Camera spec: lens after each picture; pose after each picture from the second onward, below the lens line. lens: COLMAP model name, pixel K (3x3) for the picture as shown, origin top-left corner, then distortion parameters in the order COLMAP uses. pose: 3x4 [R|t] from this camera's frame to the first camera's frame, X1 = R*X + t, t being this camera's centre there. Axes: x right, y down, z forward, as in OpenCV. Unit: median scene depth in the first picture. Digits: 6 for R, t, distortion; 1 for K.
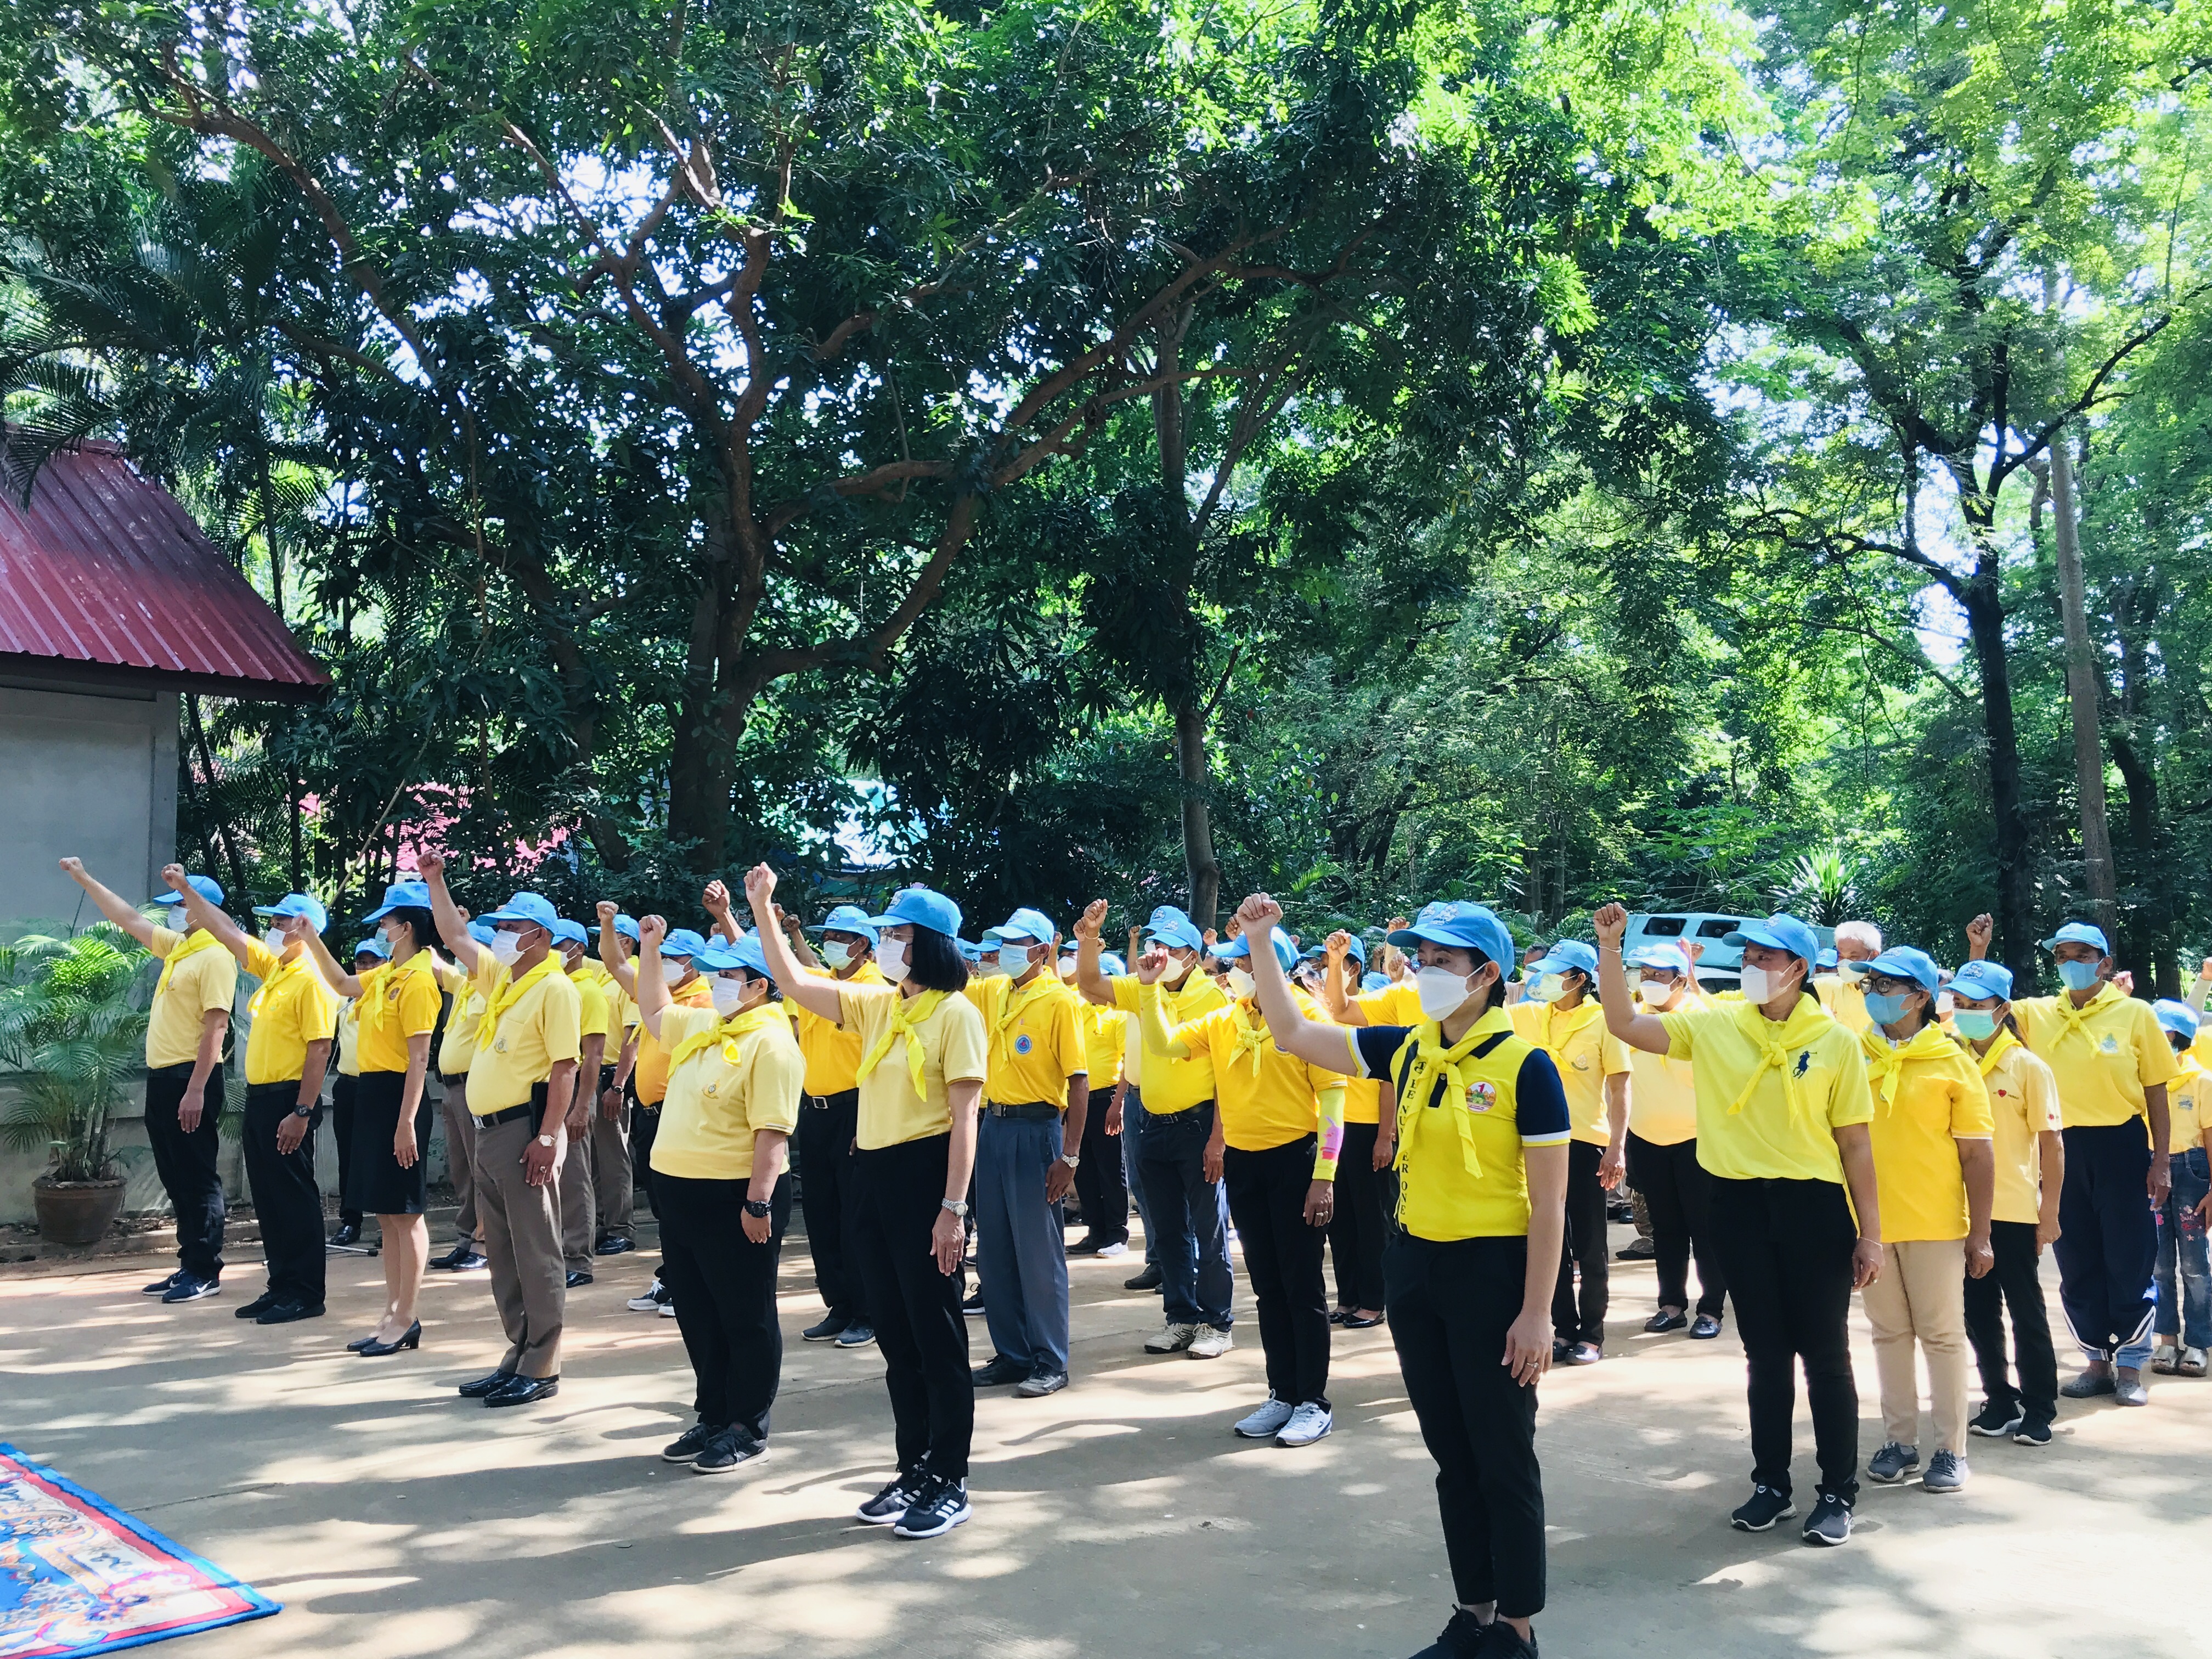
lens RADIAL K [[1901.9, 0, 1099.0], [0, 1901.9, 826.8], [0, 0, 1]] dist [0.025943, -0.023738]
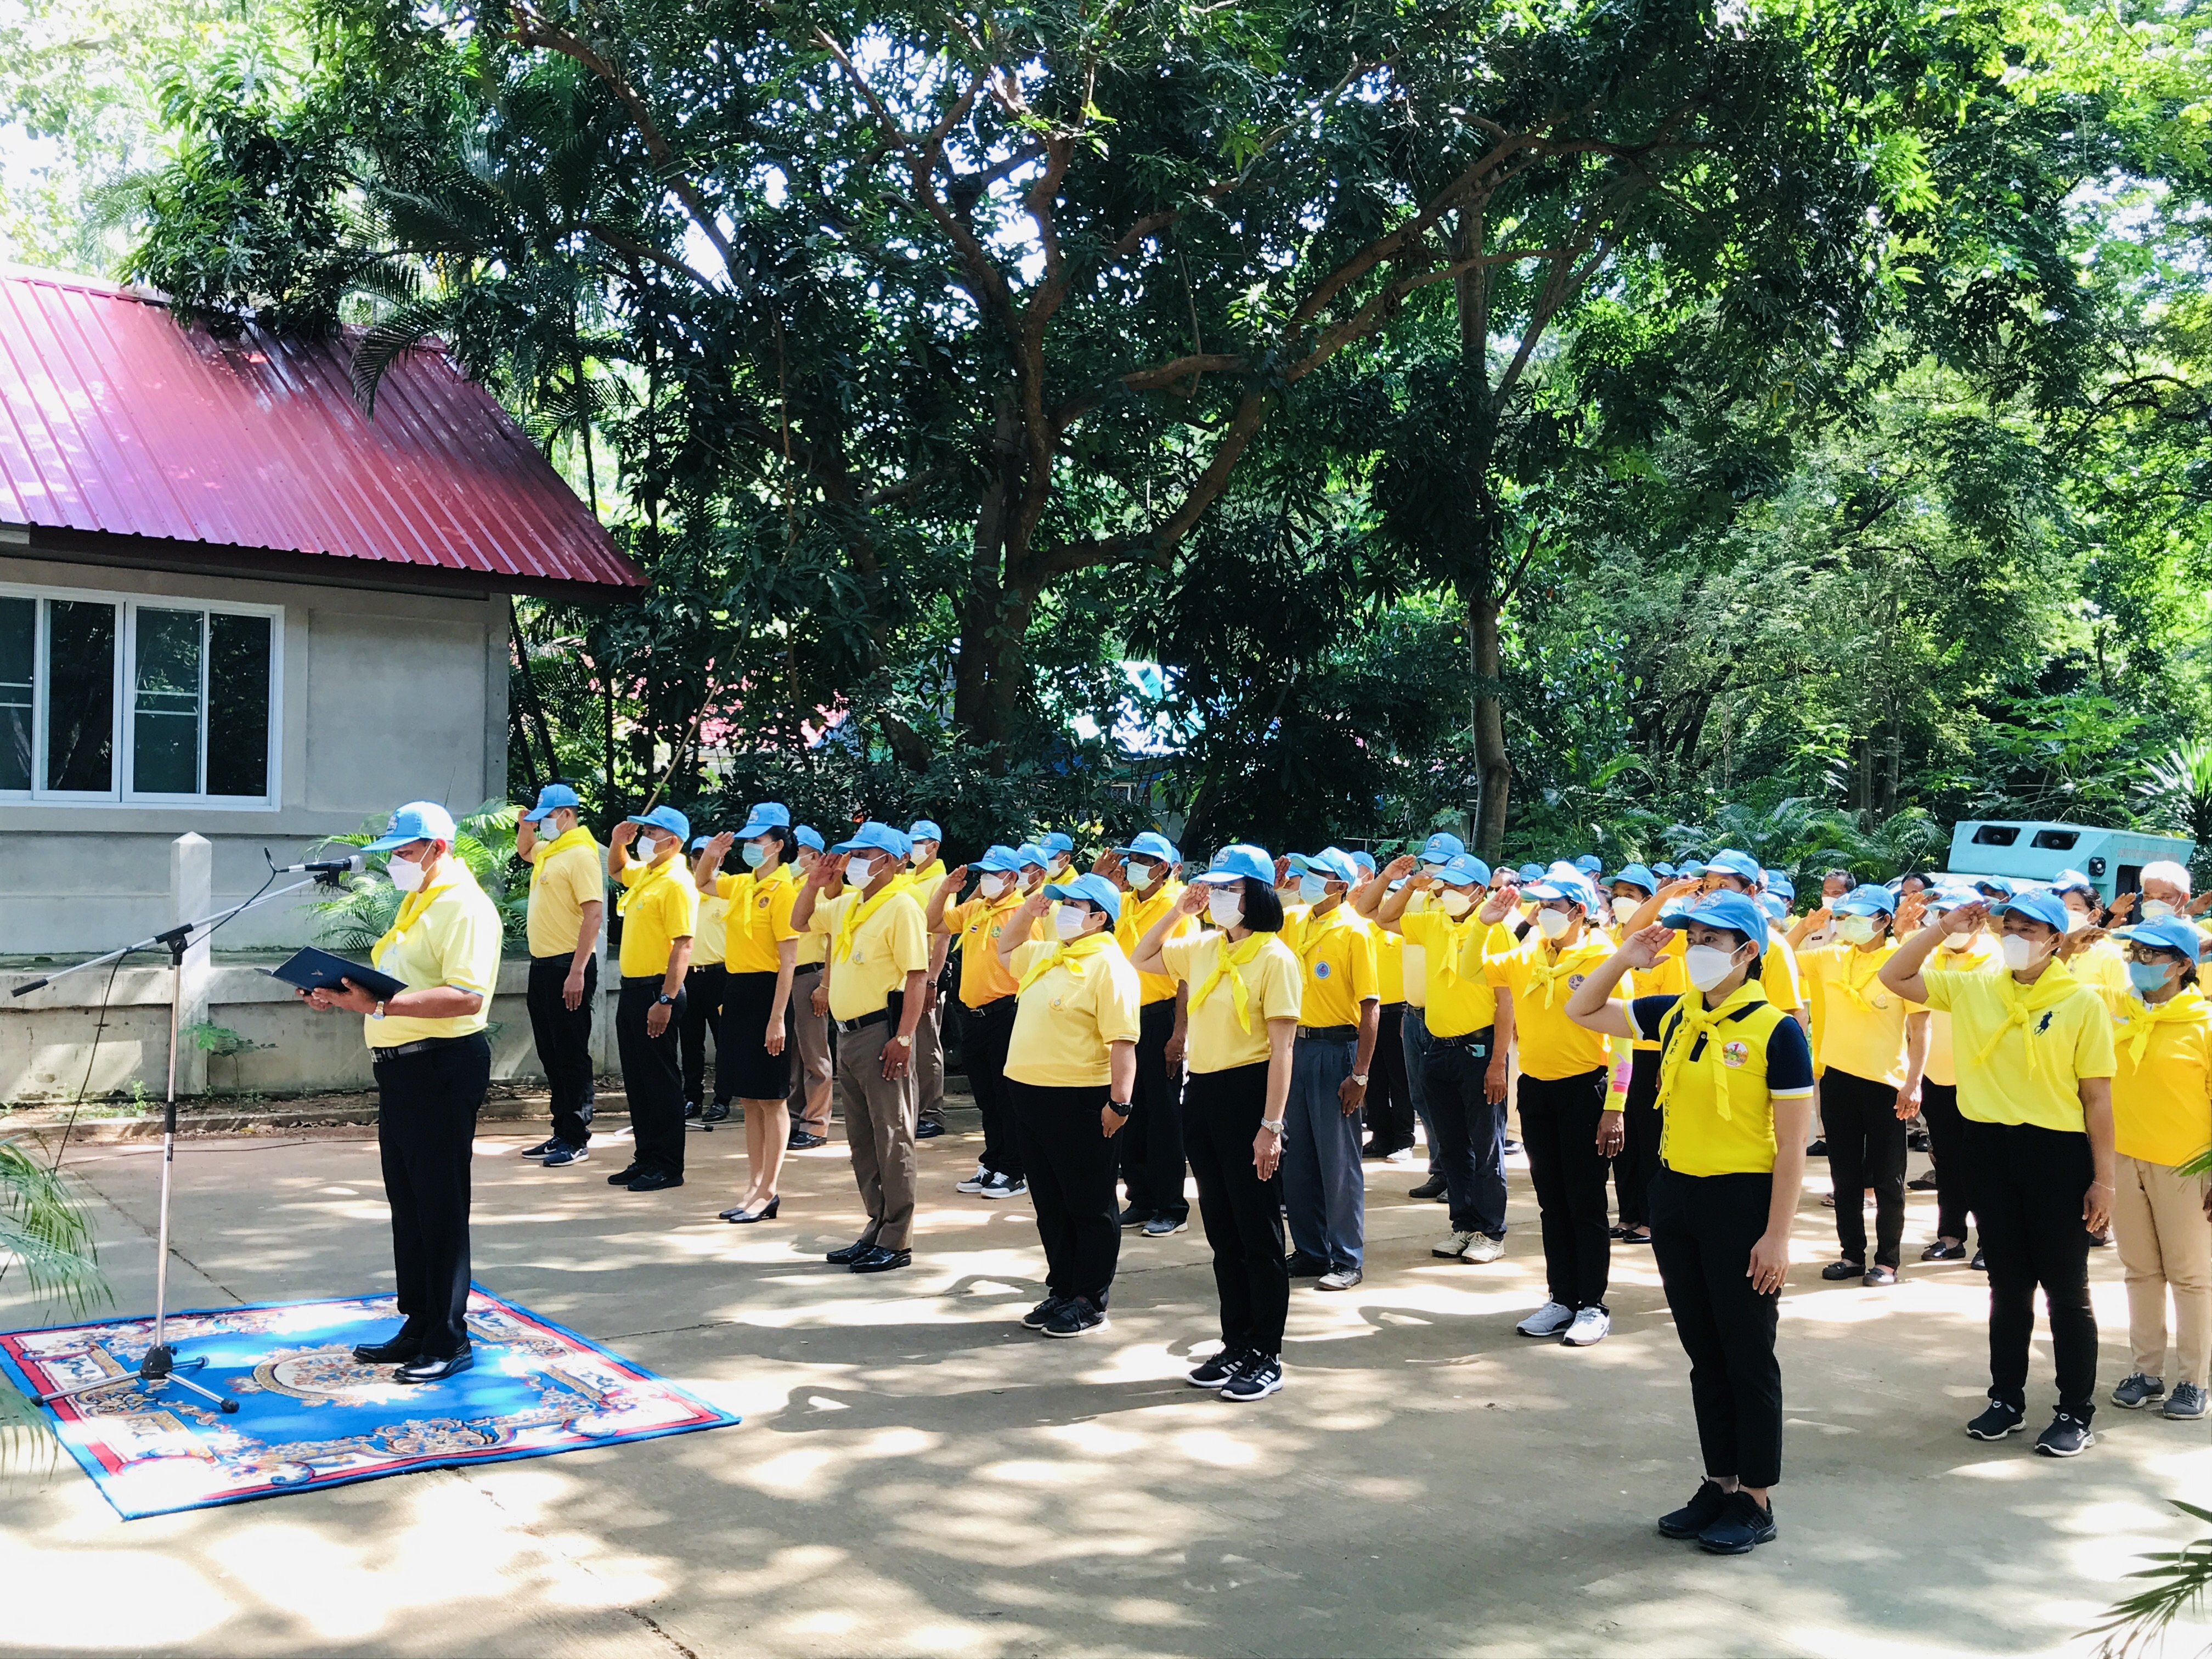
lens RADIAL K [[2075.2, 0, 1083.4], [0, 2075.2, 829.5], [0, 0, 1]] dist [-0.003498, 0.000000]
pose [[0.990316, 0.023756, -0.136782, -0.007392], [-0.014180, 0.997406, 0.070564, -0.020195], [0.138103, -0.067941, 0.988085, -0.076242]]
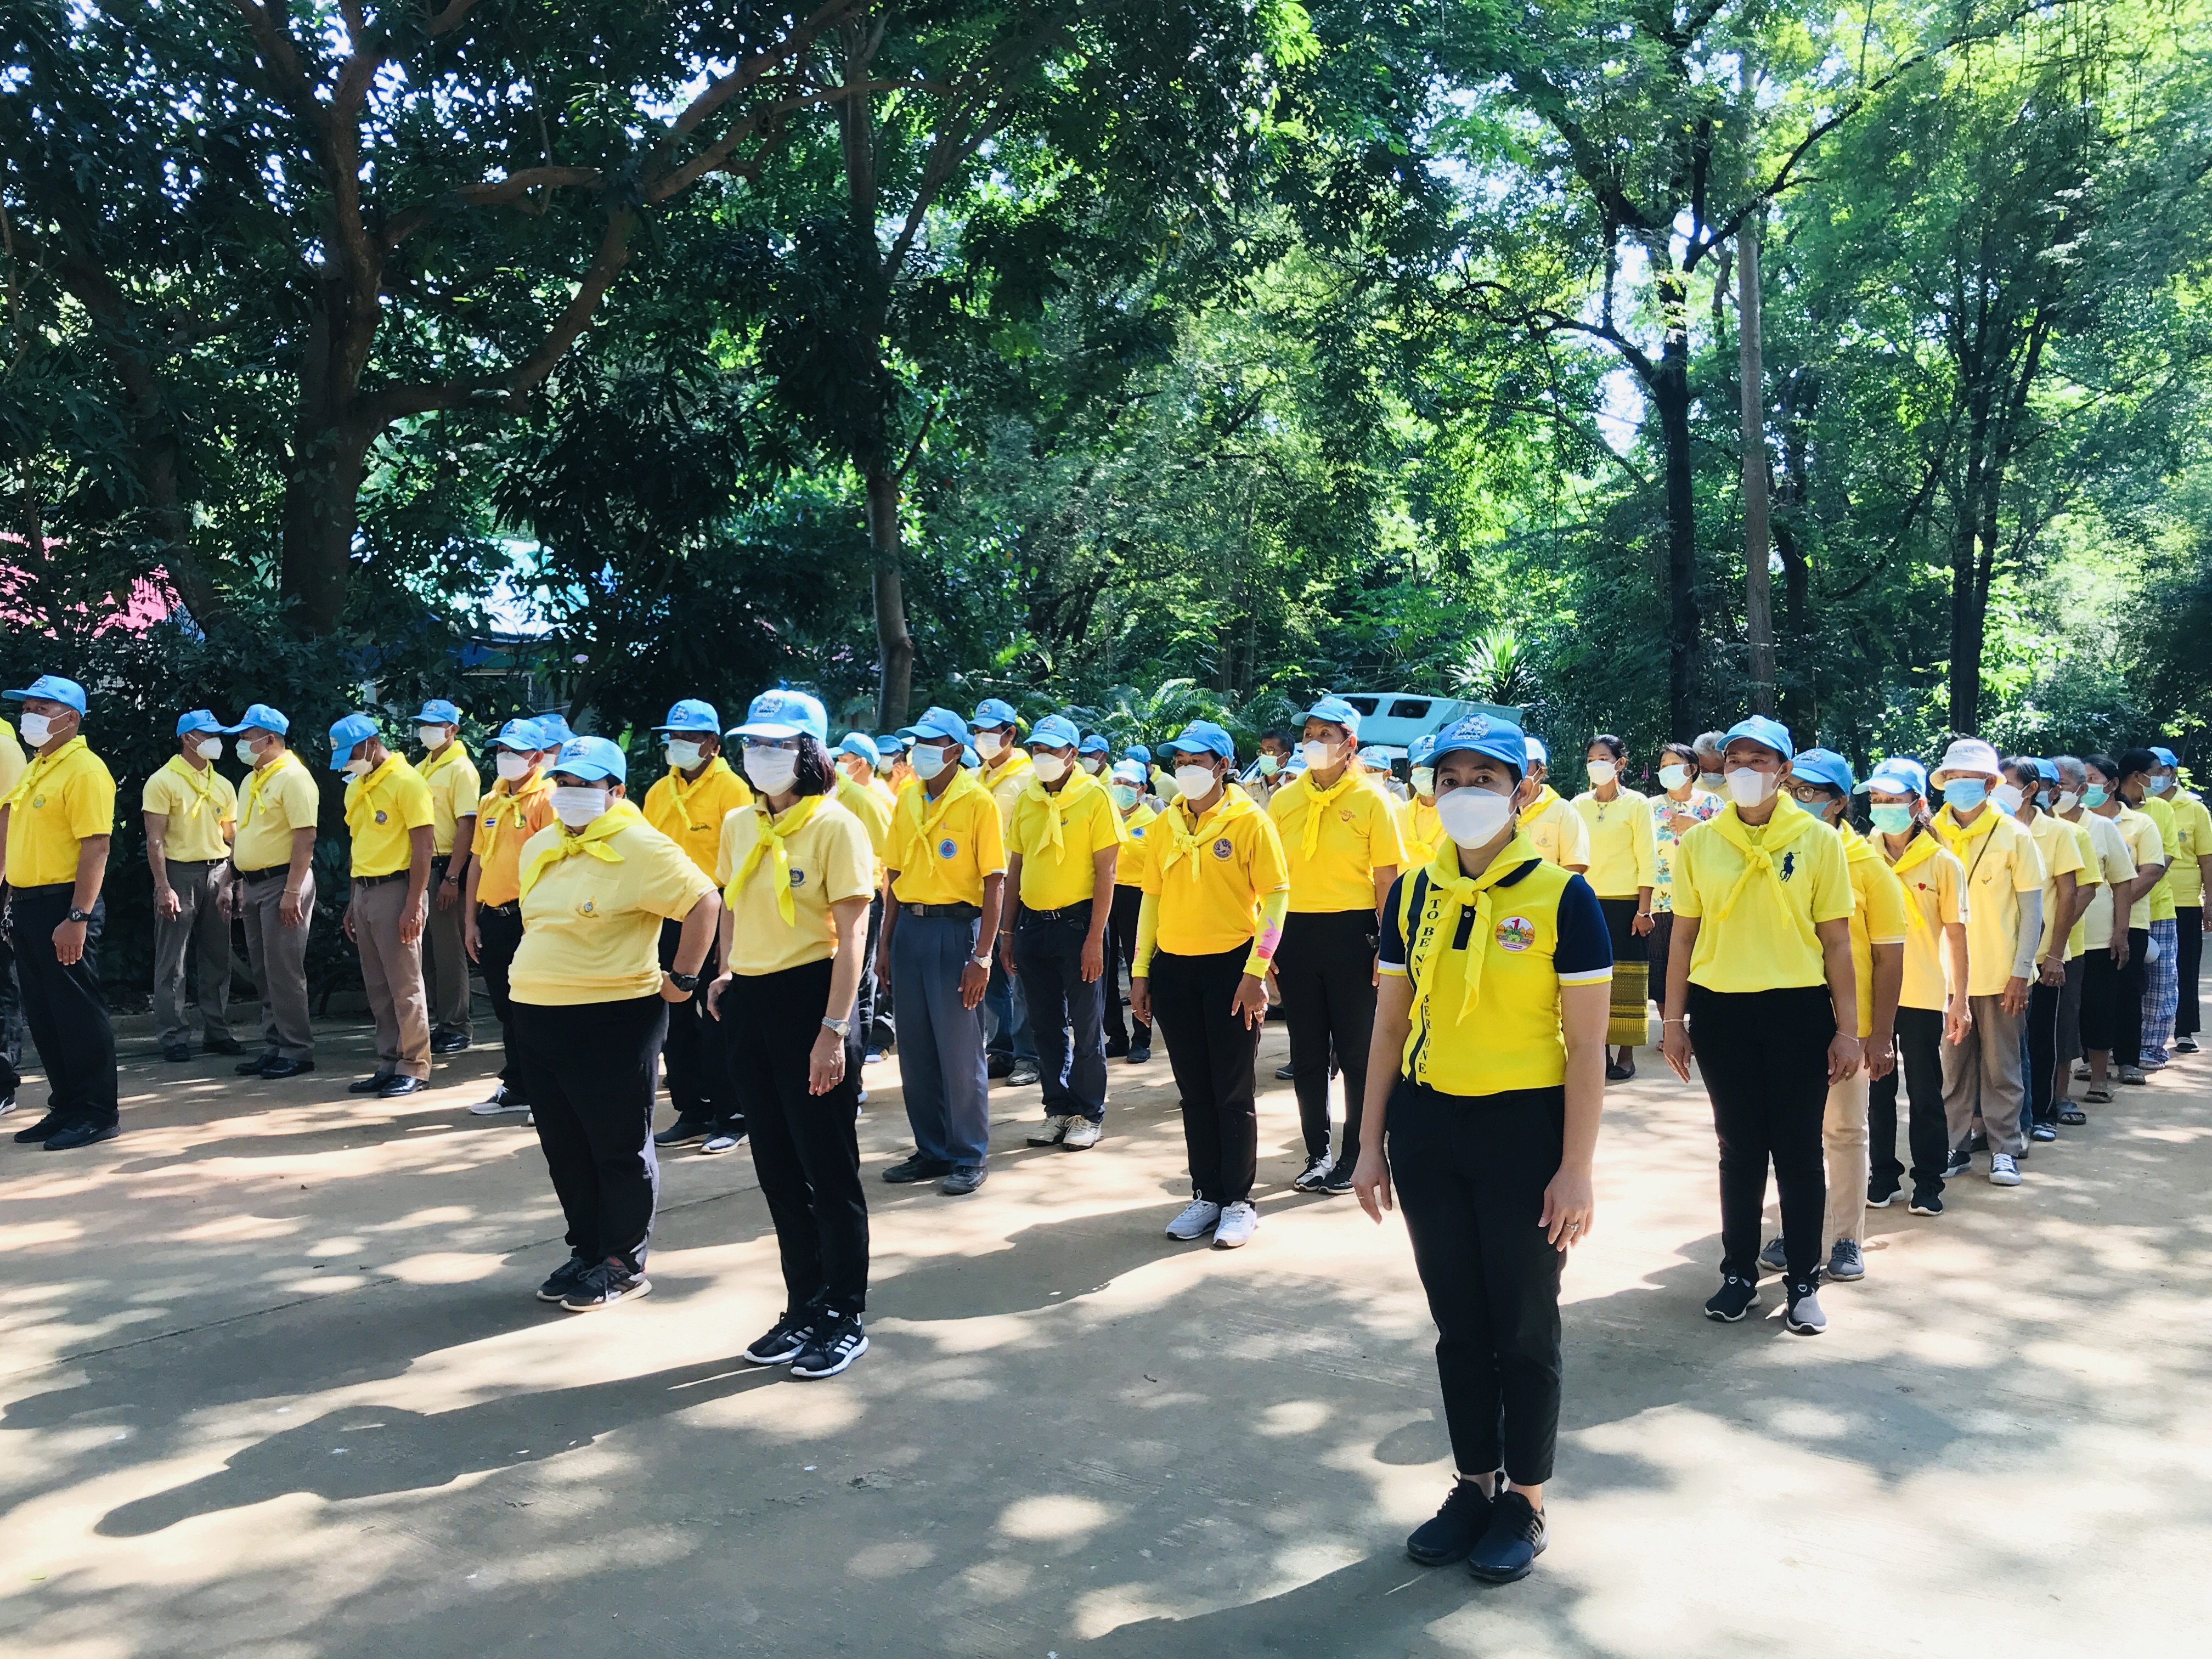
lens RADIAL K [[1854.1, 0, 1101.0], [0, 1854.1, 835.0], [0, 0, 1]] dist [0.034831, -0.030328]
pose [[0.986976, -0.005505, 0.160772, 0.008057], [-0.014457, 0.992334, 0.122734, 0.002493], [-0.160215, -0.123460, 0.979331, 0.076516]]
